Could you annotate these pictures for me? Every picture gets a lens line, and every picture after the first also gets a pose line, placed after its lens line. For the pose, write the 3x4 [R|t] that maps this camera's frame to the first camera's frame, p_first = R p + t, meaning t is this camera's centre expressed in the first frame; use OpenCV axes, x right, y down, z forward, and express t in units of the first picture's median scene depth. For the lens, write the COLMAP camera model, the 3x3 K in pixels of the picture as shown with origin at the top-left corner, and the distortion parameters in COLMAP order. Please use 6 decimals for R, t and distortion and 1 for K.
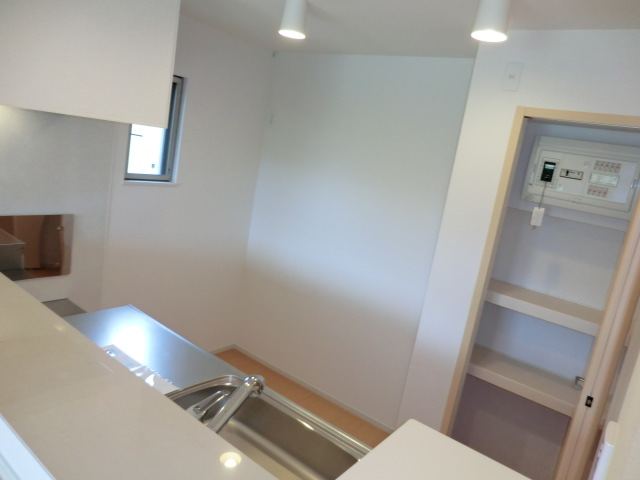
lens RADIAL K [[472.1, 0, 322.3], [0, 472.1, 238.5], [0, 0, 1]] dist [-0.109694, 0.131335]
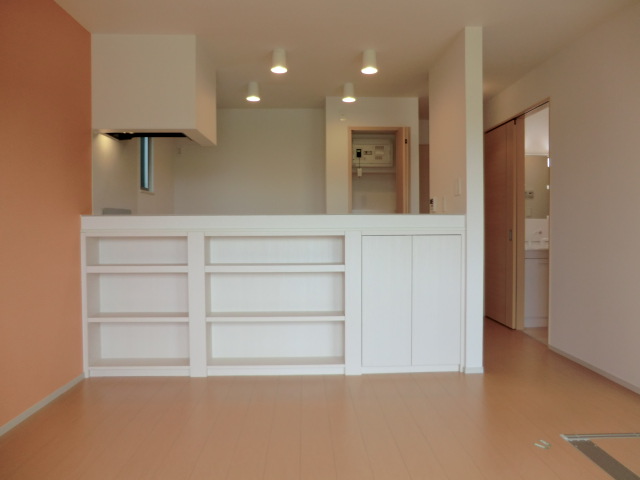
lens RADIAL K [[472.1, 0, 322.3], [0, 472.1, 238.5], [0, 0, 1]] dist [-0.109694, 0.131335]
pose [[0.762831, -0.176637, 0.622003, -1.294322], [0.250357, 0.967616, -0.032256, 0.324951], [-0.596162, 0.180328, 0.782350, -0.734617]]
